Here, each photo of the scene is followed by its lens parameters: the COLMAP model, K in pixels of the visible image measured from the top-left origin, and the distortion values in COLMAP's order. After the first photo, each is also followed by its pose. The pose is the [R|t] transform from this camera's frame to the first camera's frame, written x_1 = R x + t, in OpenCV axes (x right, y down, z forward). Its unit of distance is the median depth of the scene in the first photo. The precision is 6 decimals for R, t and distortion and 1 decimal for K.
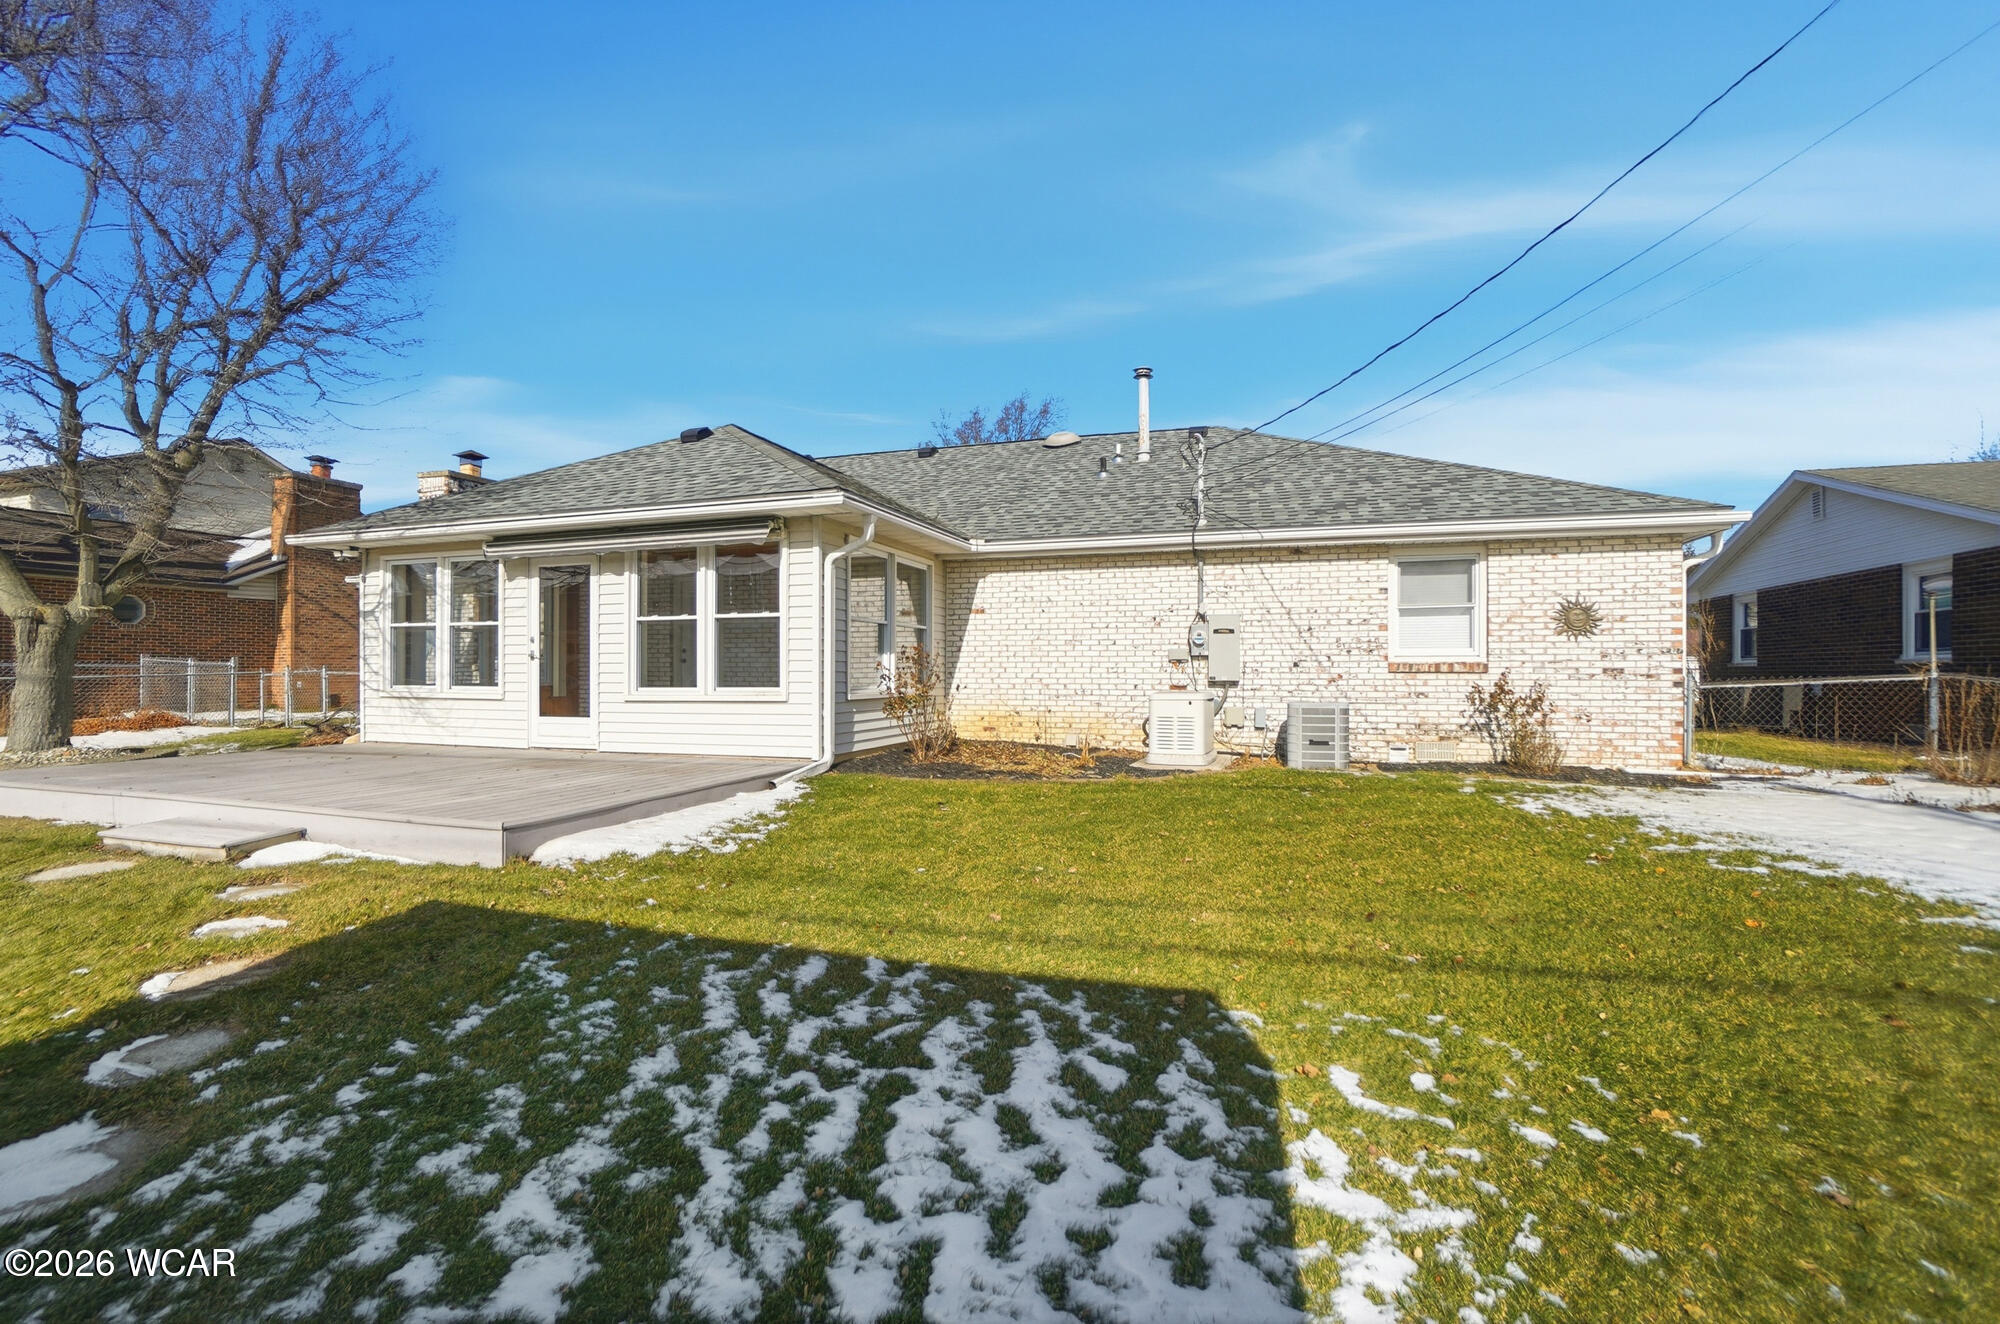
lens RADIAL K [[901.0, 0, 1000.0], [0, 901.0, 662.0], [0, 0, 1]] dist [-0.038406, 0.000108]
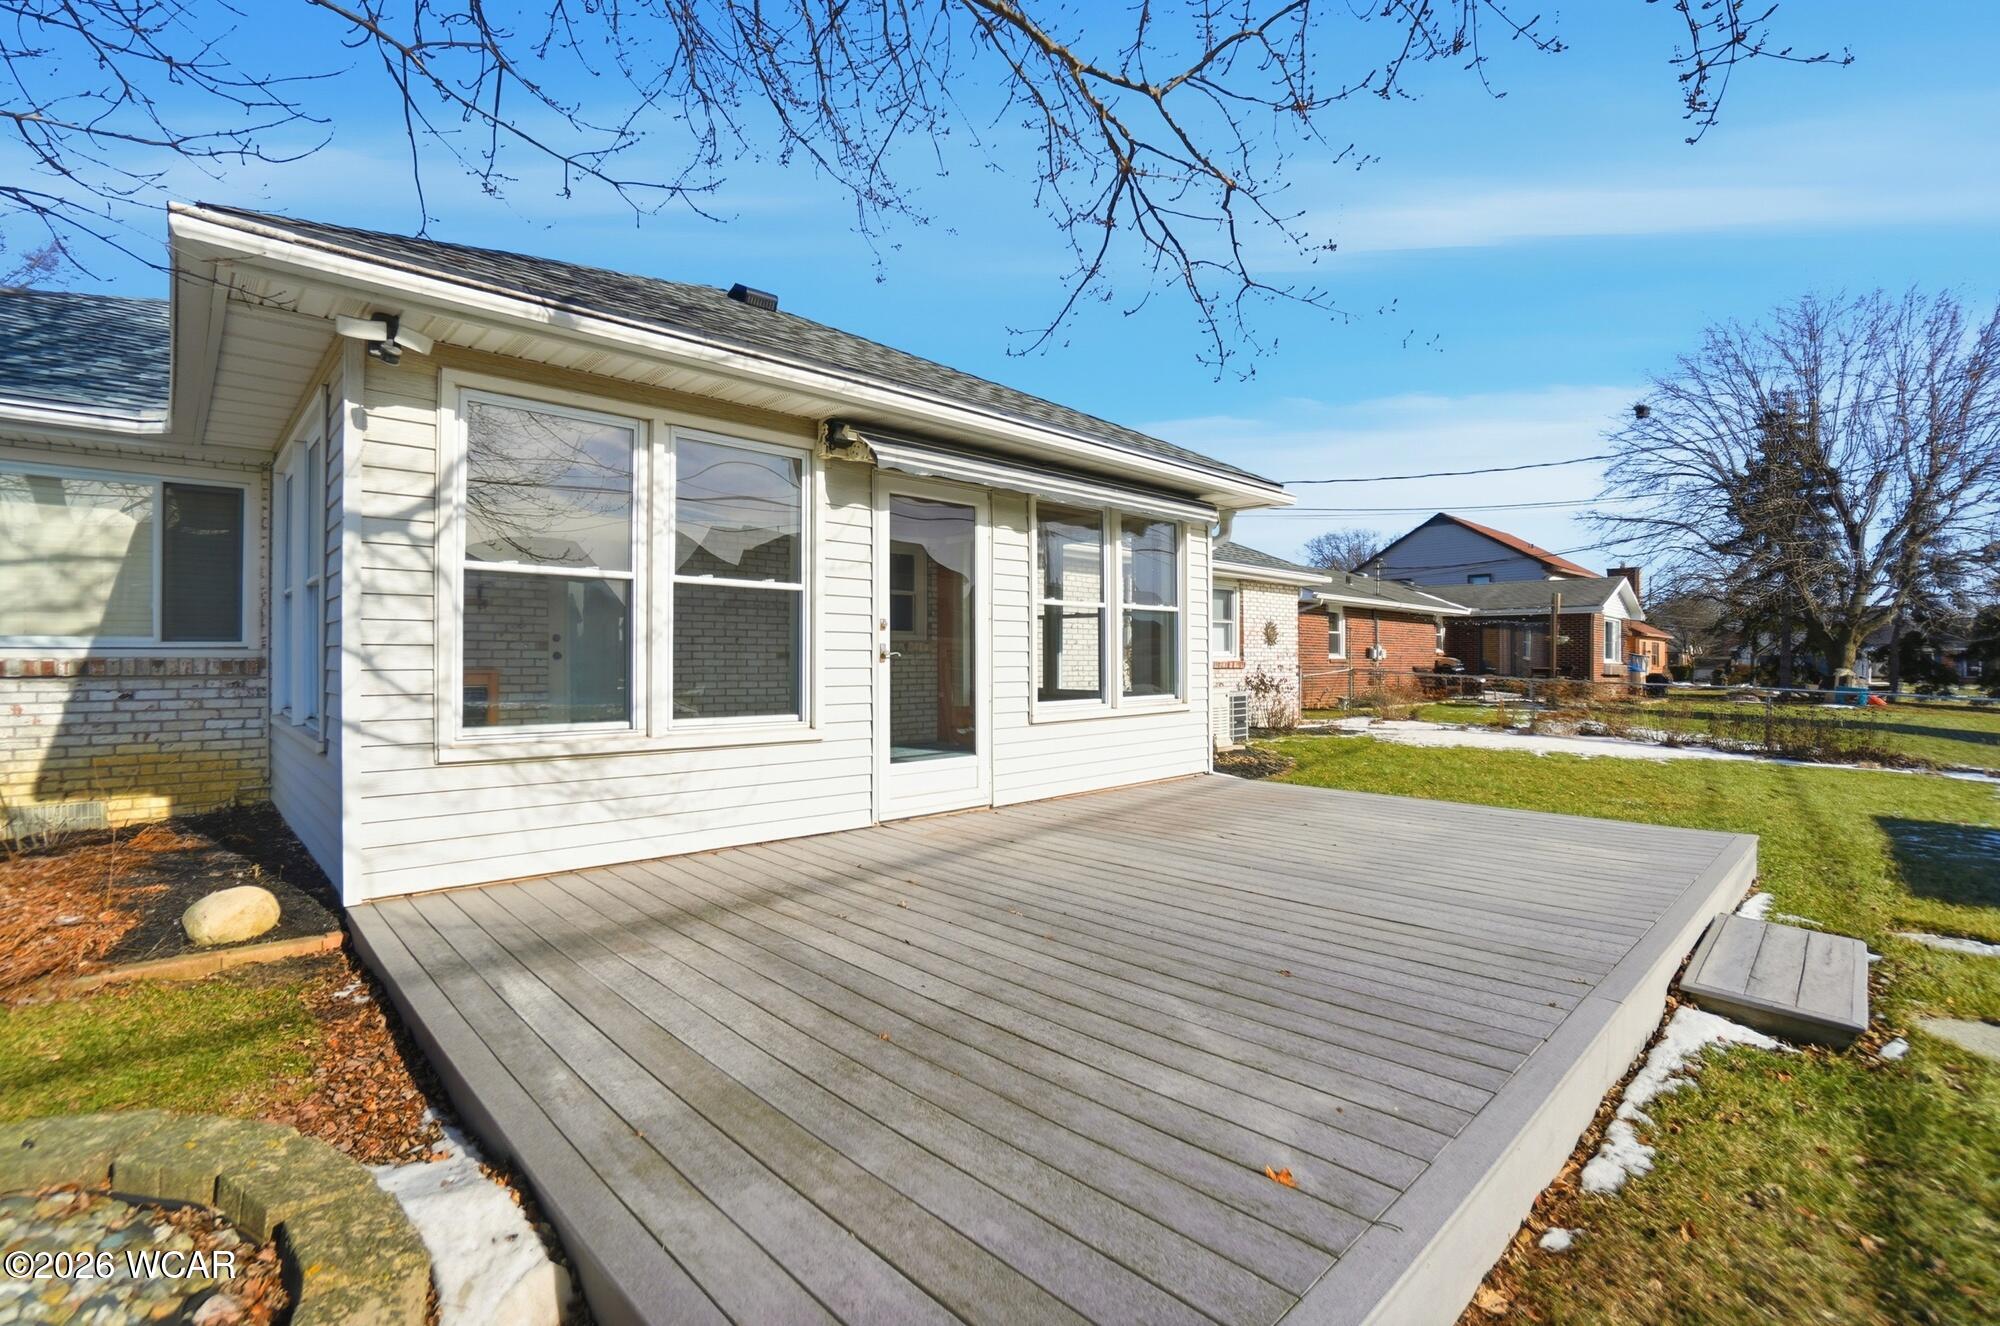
lens RADIAL K [[885.2, 0, 979.7], [0, 885.2, 652.8], [0, 0, 1]] dist [-0.059368, 0.022887]
pose [[0.481552, 0.005969, 0.876397, -0.951759], [-0.010430, 0.999945, -0.001079, -0.007298], [-0.876356, -0.008621, 0.481587, 0.674402]]
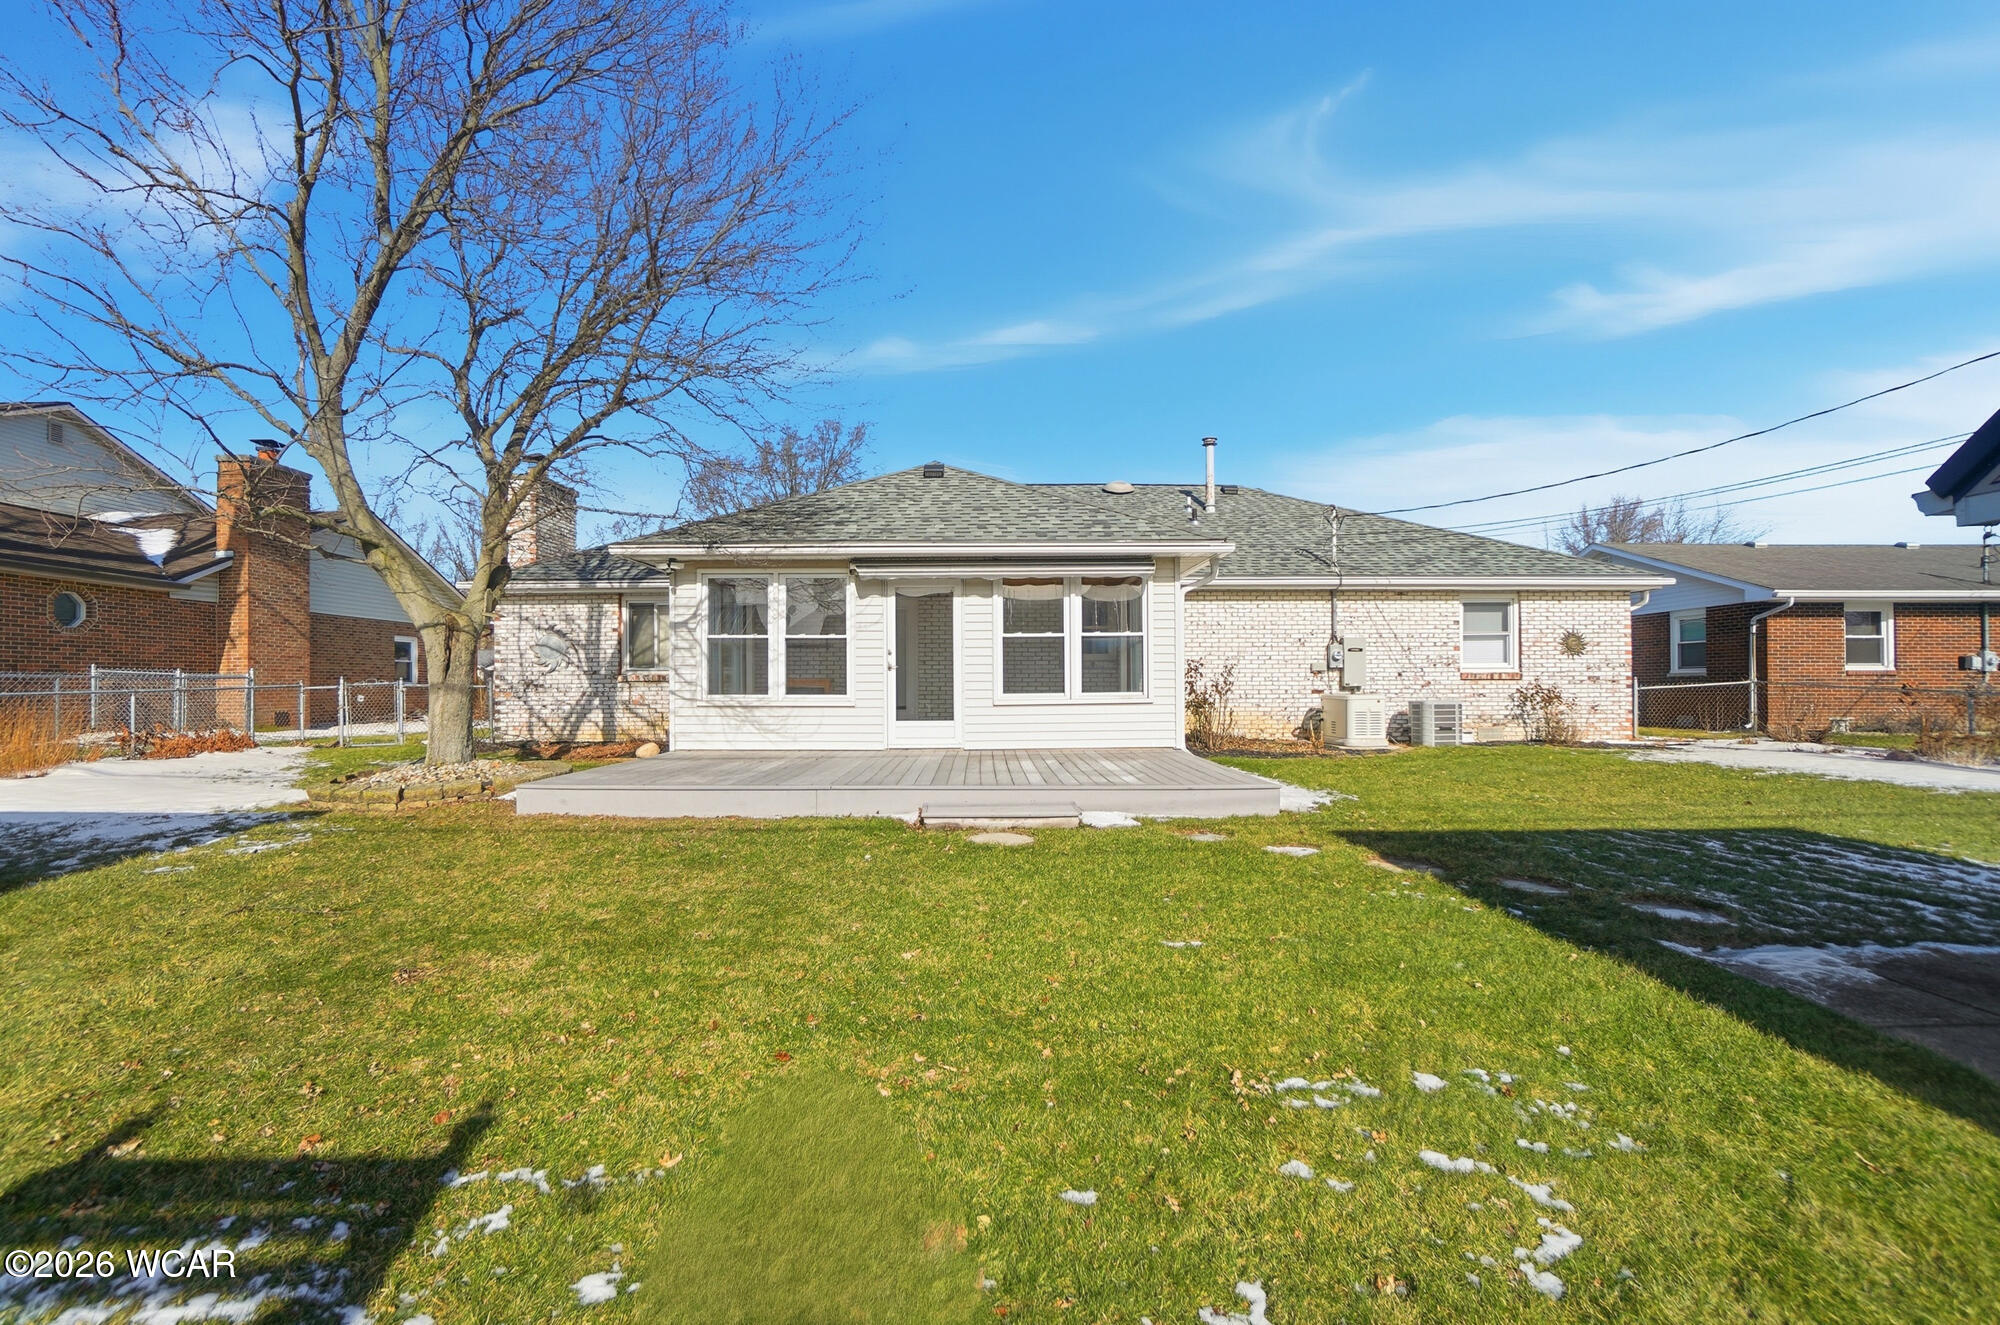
lens RADIAL K [[887.2, 0, 1000.0], [0, 887.2, 662.5], [0, 0, 1]] dist [-0.031351, 0.000330]
pose [[0.945185, 0.004080, 0.326509, -0.741844], [0.001383, 0.999863, -0.016497, 0.006419], [-0.326531, 0.016045, 0.945050, -0.092827]]
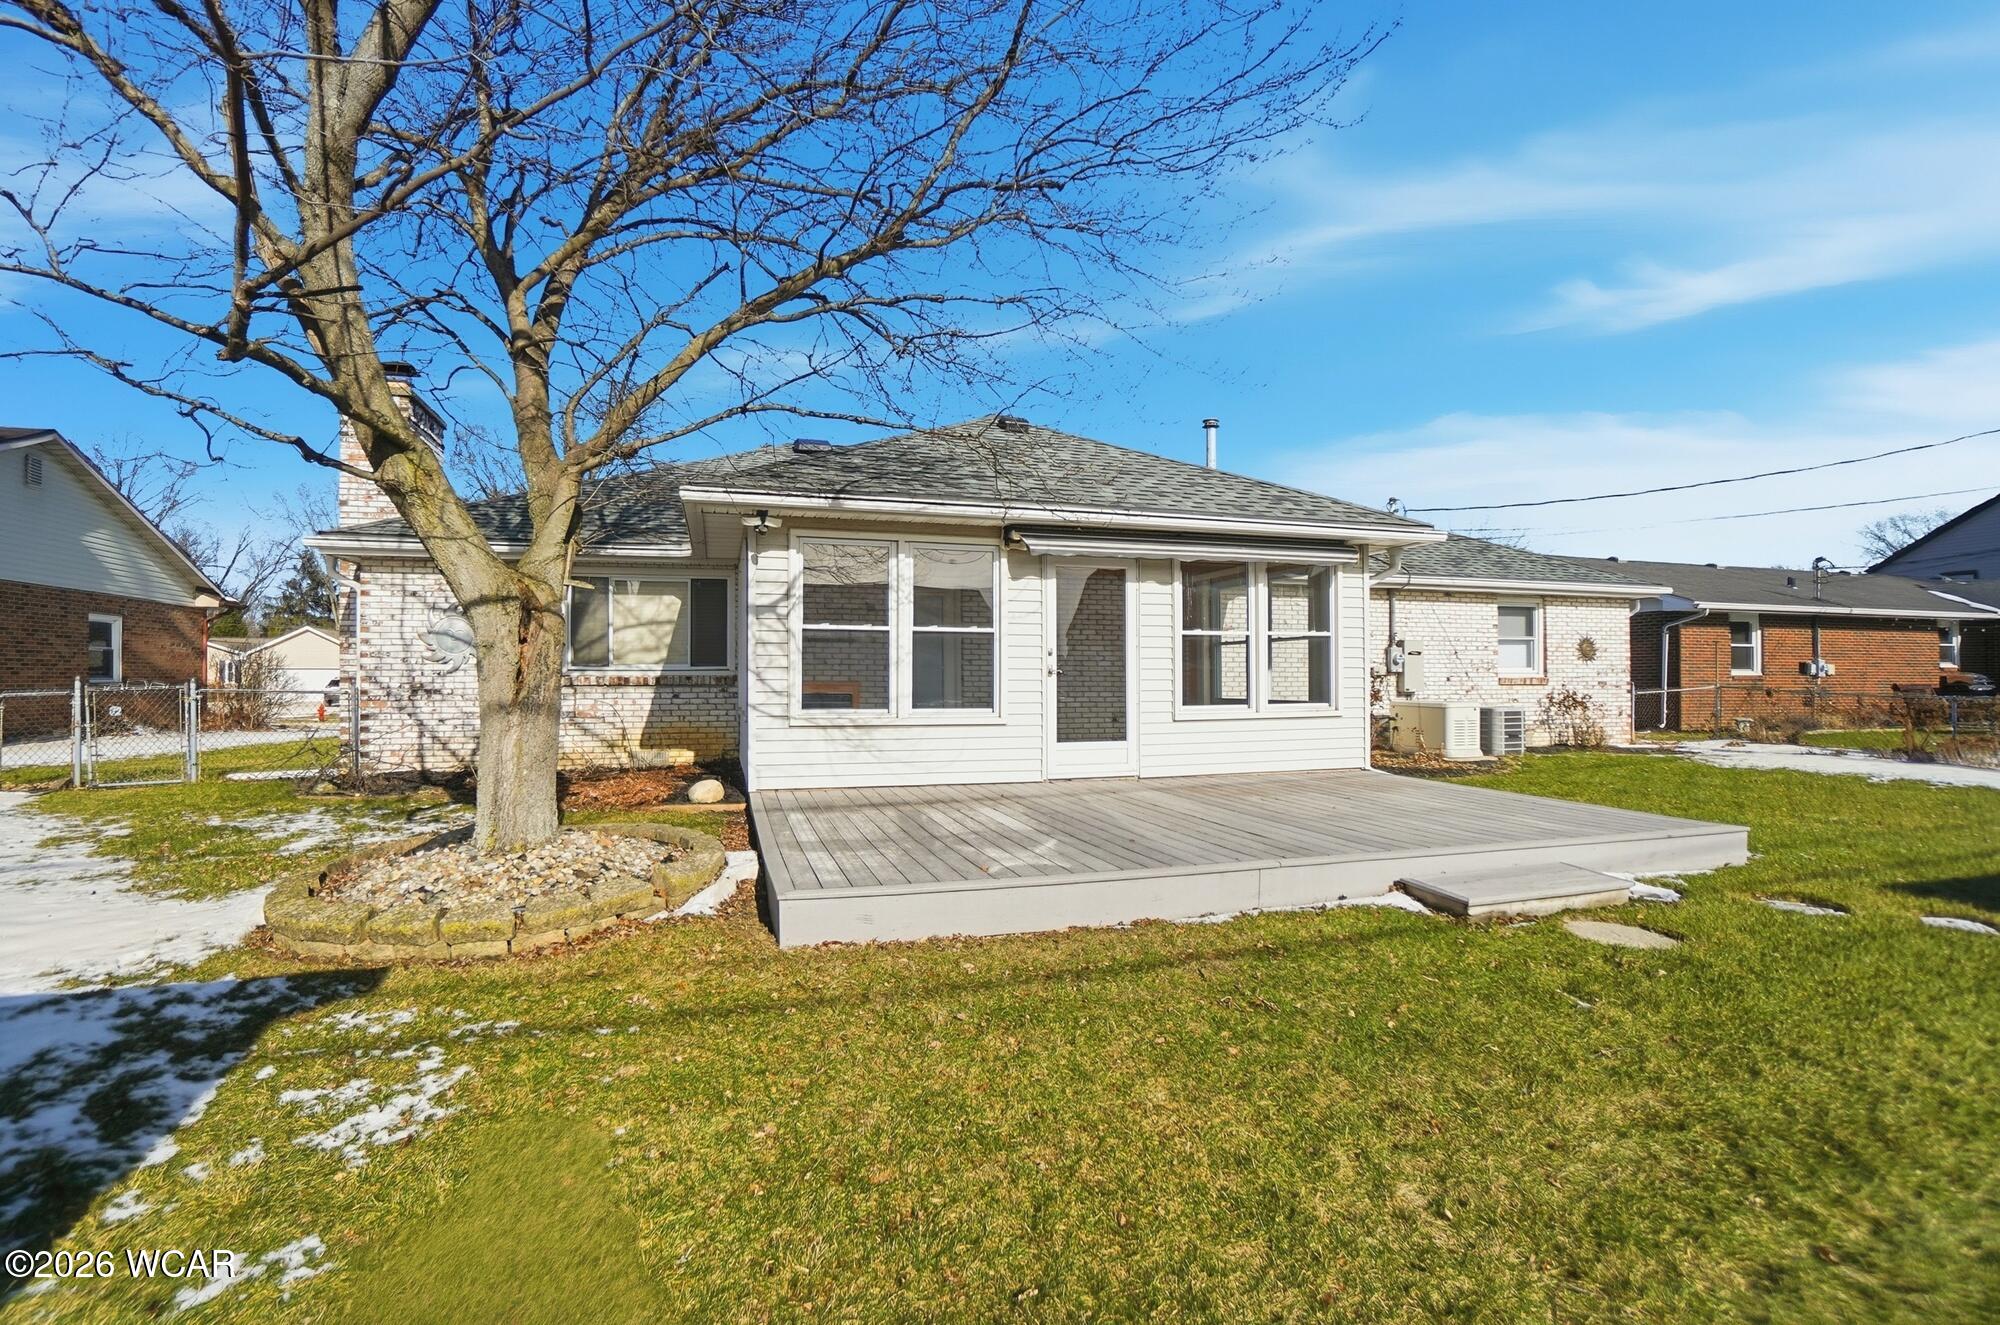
lens RADIAL K [[887.2, 0, 1000.0], [0, 887.2, 662.5], [0, 0, 1]] dist [-0.031351, 0.000330]
pose [[0.817053, 0.009225, 0.576488, -1.028247], [-0.005021, 0.999948, -0.008886, -0.007084], [-0.576540, 0.004366, 0.817057, 0.333534]]
